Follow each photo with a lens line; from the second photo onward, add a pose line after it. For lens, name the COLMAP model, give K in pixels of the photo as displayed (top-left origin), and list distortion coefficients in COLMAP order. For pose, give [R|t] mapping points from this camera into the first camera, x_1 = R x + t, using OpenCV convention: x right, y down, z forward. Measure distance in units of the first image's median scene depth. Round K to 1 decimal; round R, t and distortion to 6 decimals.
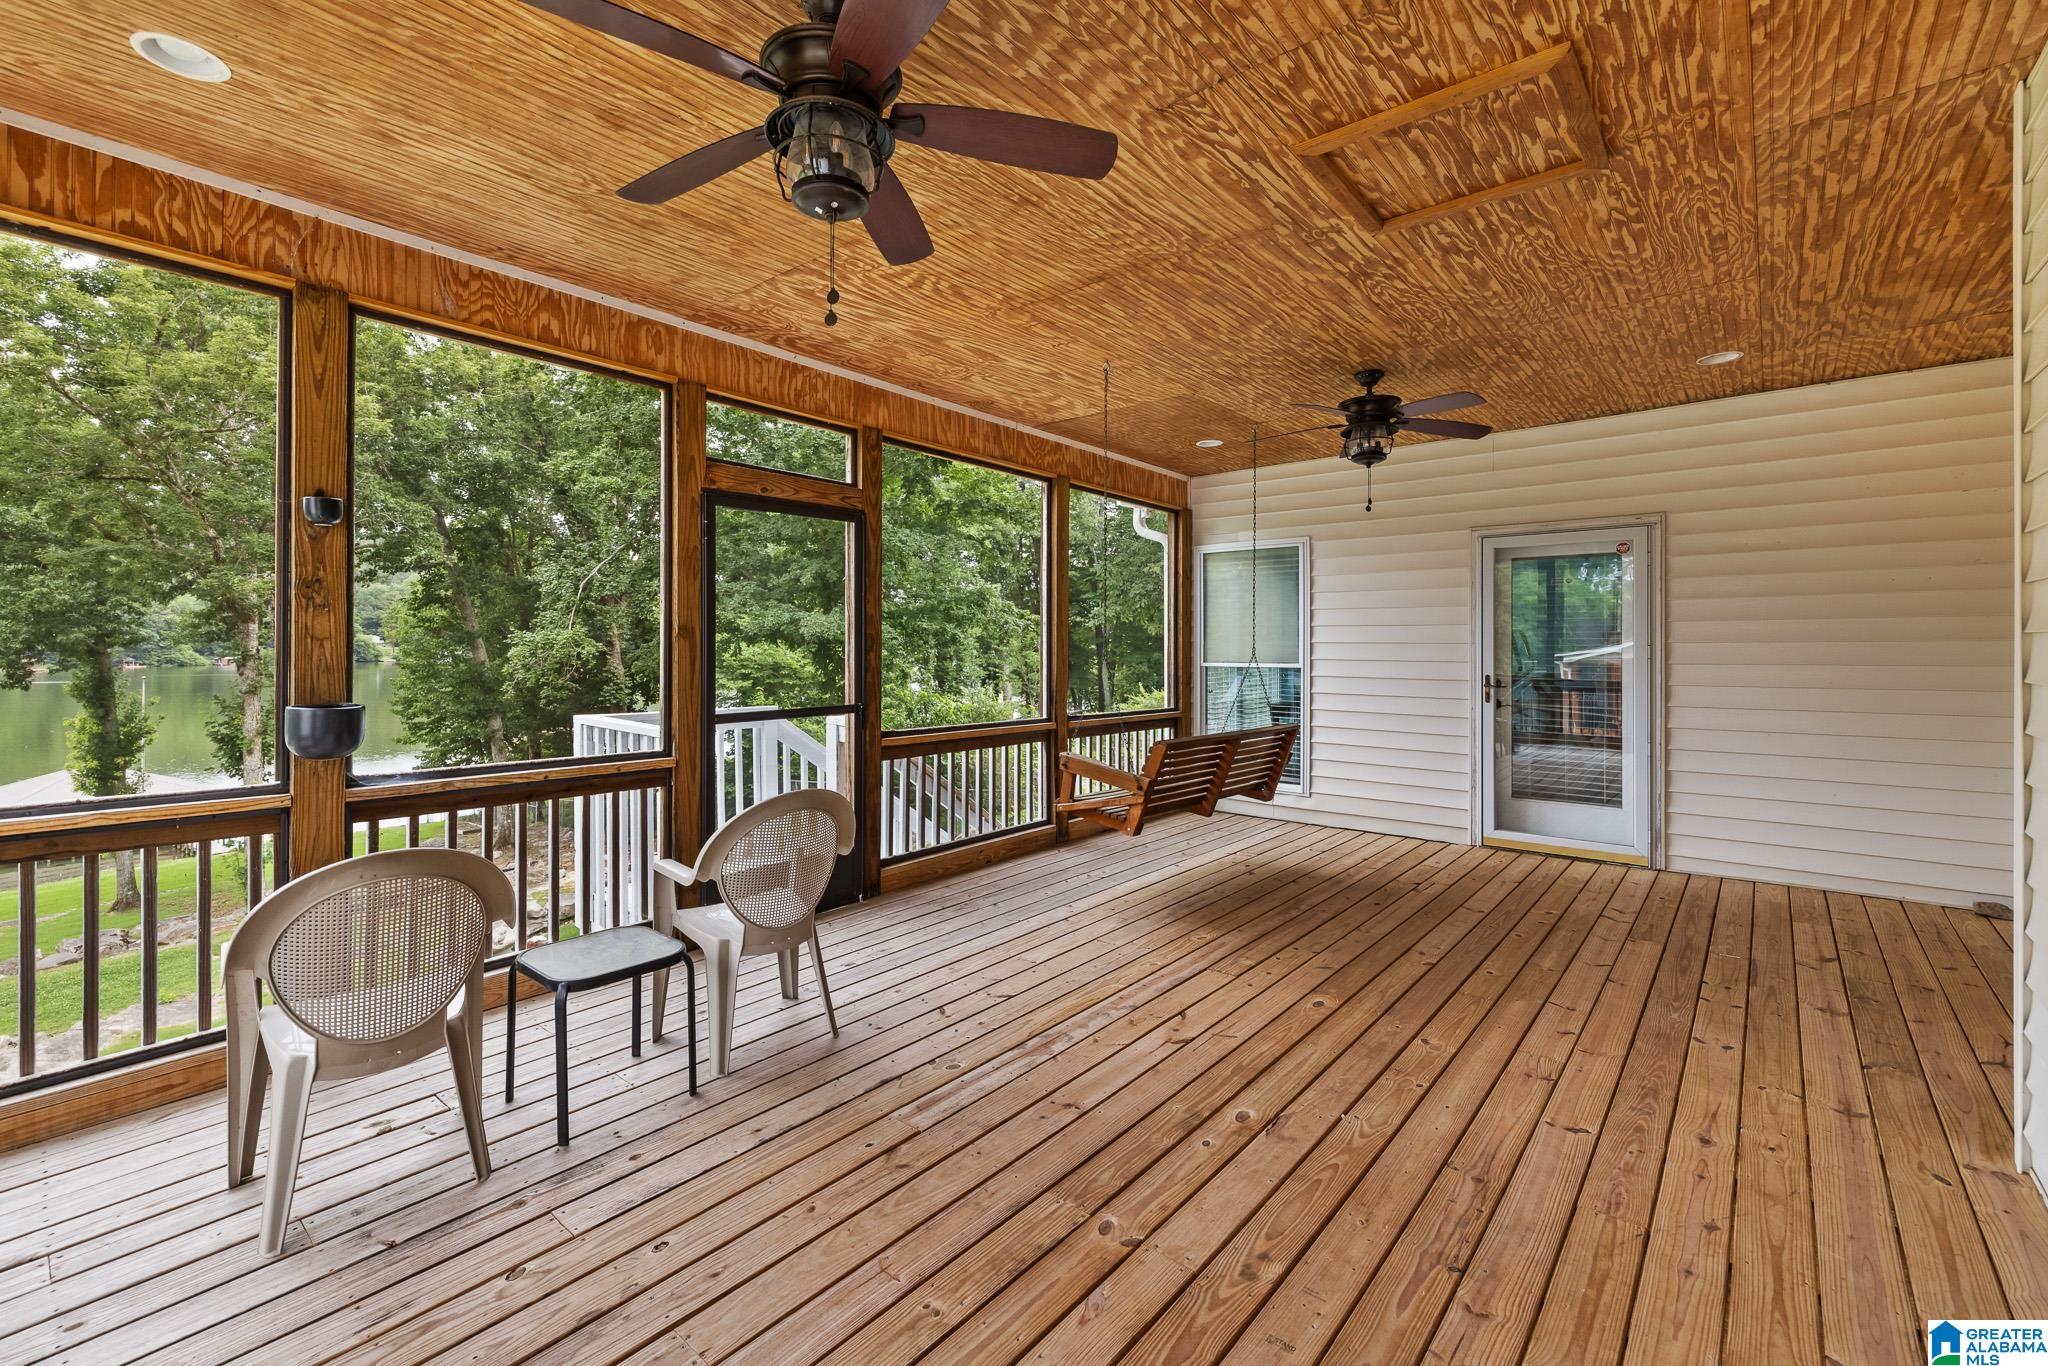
lens RADIAL K [[881.2, 0, 1017.5], [0, 881.2, 640.2], [0, 0, 1]] dist [-0.000358, 0.000120]
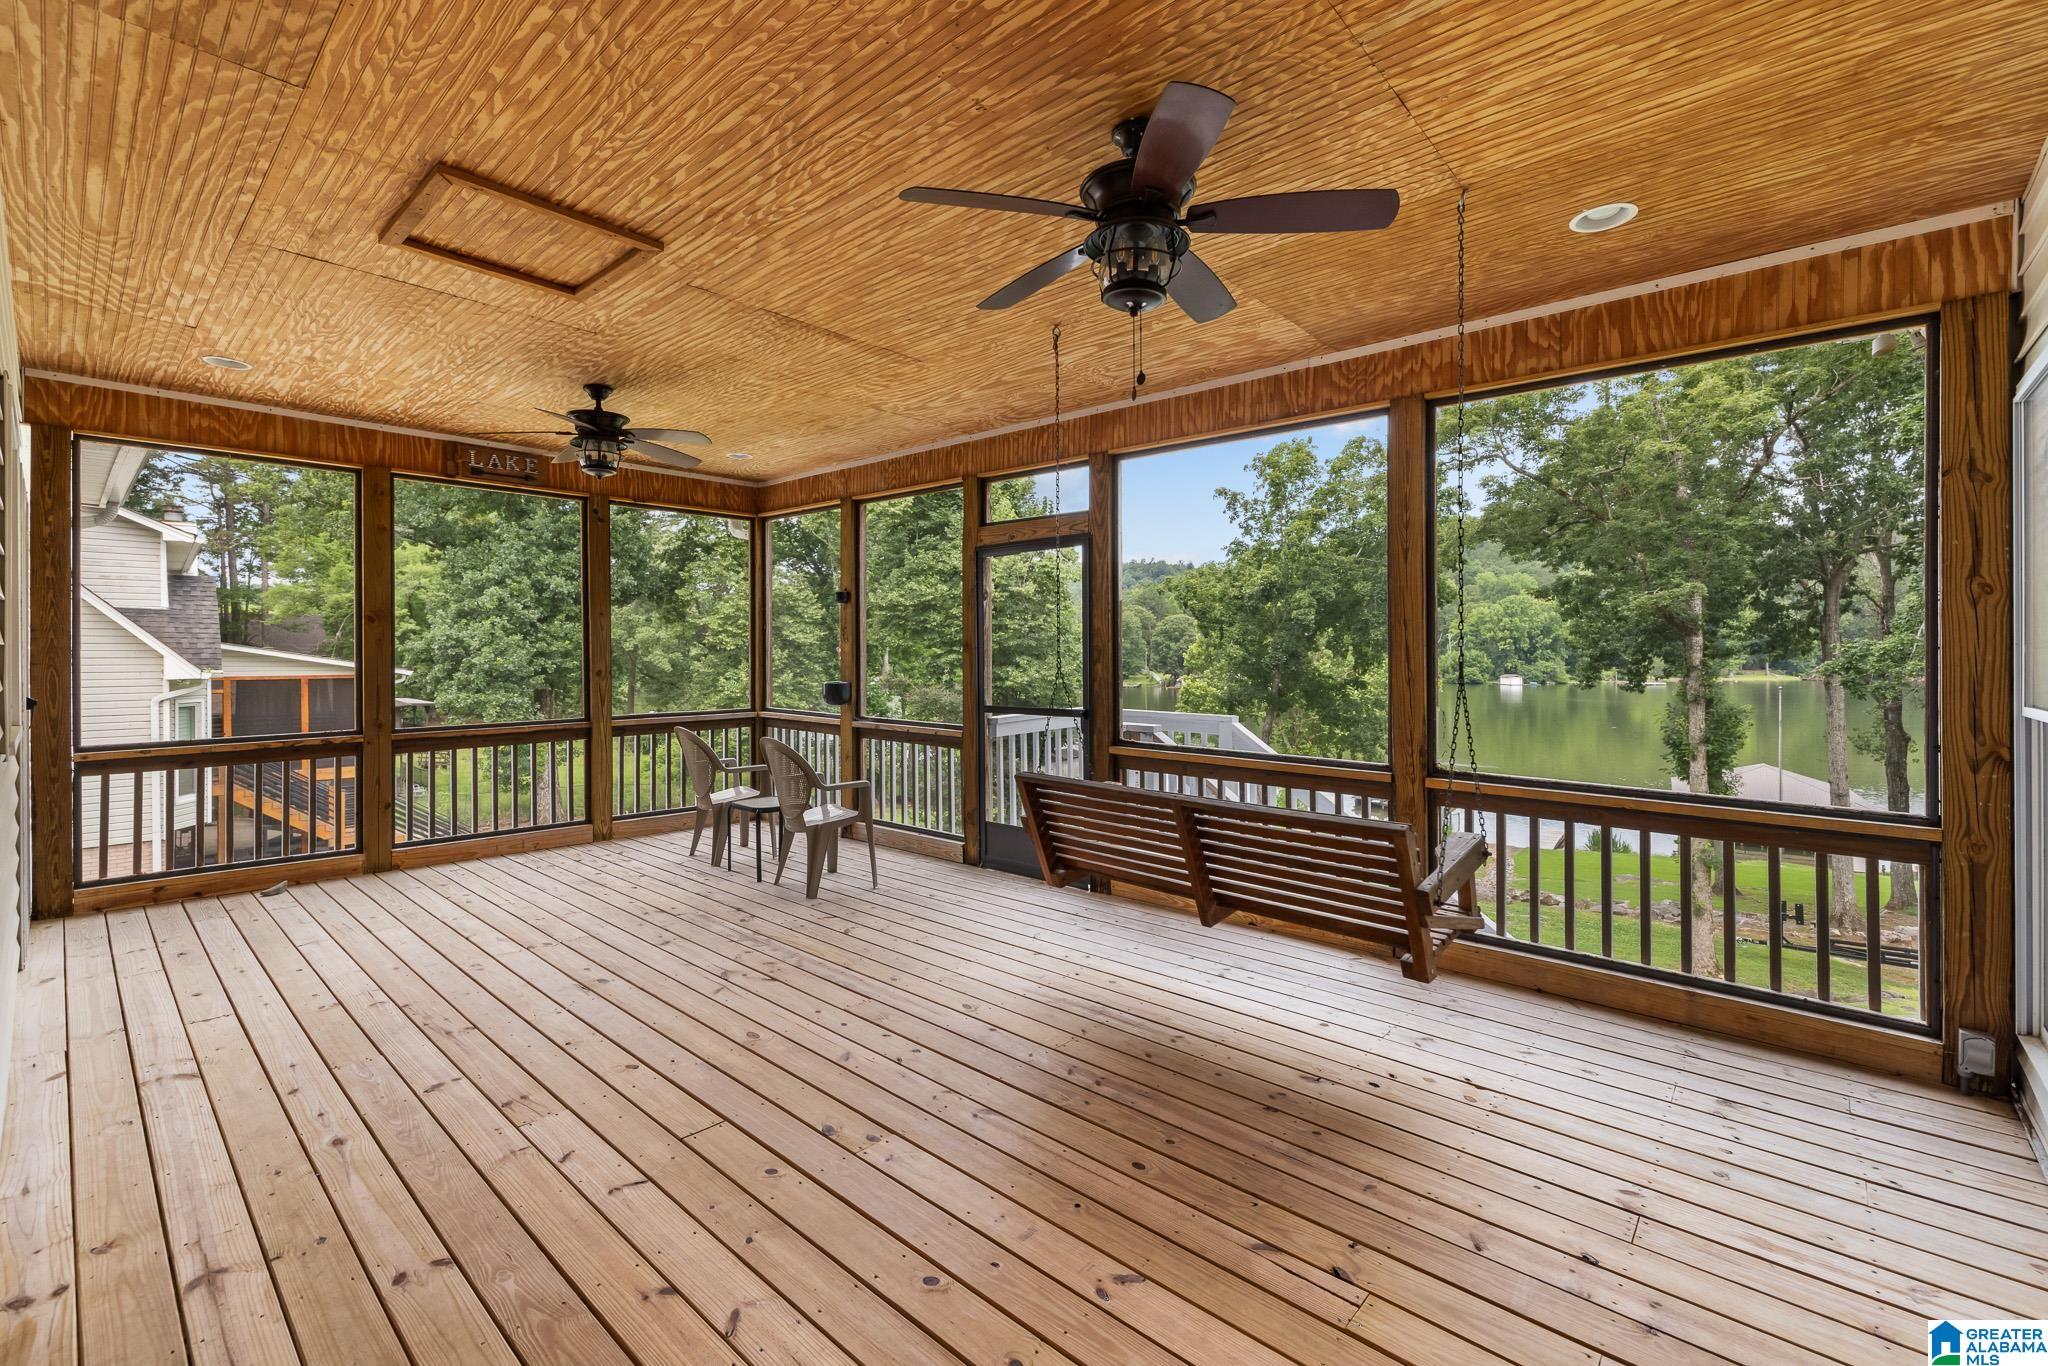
lens RADIAL K [[881.2, 0, 1008.0], [0, 881.2, 653.4], [0, 0, 1]] dist [-0.000358, 0.000120]
pose [[-0.036070, -0.001131, -0.999349, 1.393695], [0.002162, 0.999997, -0.001210, 0.005243], [0.999347, -0.002204, -0.036067, 1.427251]]
